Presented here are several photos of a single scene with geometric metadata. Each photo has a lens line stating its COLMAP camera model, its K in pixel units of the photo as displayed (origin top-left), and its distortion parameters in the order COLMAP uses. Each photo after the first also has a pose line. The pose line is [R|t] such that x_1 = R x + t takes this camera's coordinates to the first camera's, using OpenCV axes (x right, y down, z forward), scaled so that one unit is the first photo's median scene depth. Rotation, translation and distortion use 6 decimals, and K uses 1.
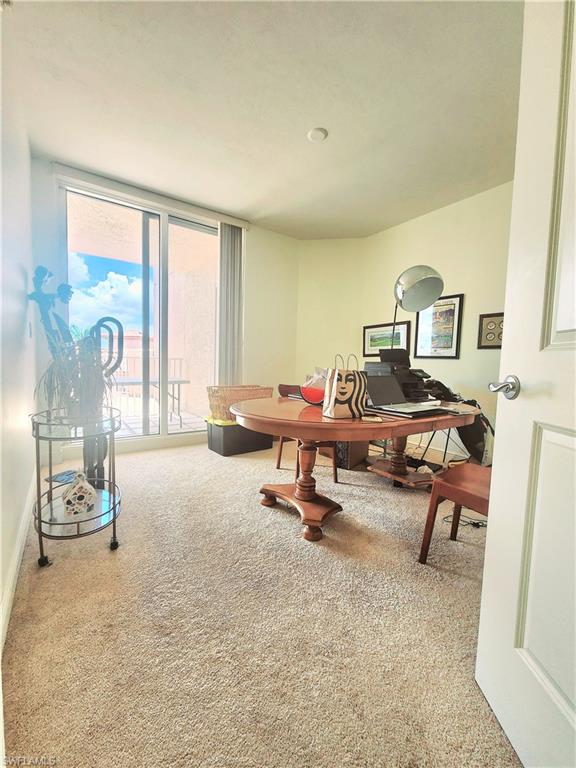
lens RADIAL K [[315.7, 0, 288.0], [0, 315.7, 384.0], [0, 0, 1]] dist [-0.005060, -0.000418]
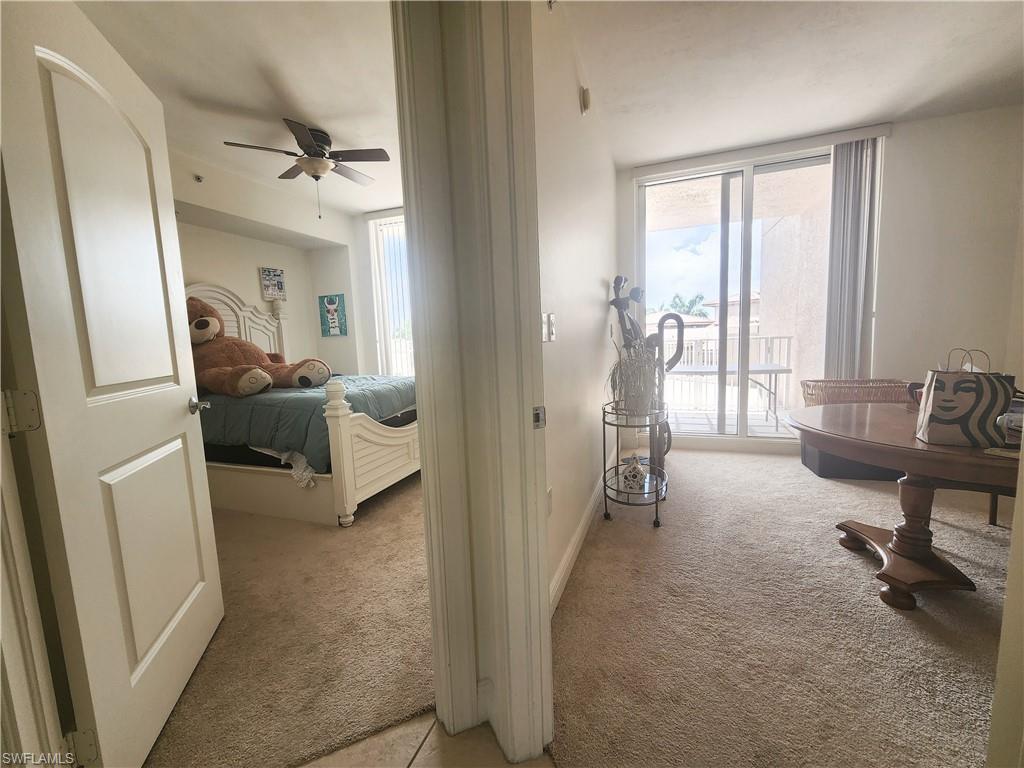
lens RADIAL K [[420.9, 0, 511.1], [0, 420.9, 385.5], [0, 0, 1]] dist [-0.005060, -0.000418]
pose [[0.563056, 0.041664, -0.825368, 0.286909], [-0.000626, 0.998750, 0.049989, -0.047913], [0.826418, -0.027629, 0.562378, -0.208939]]
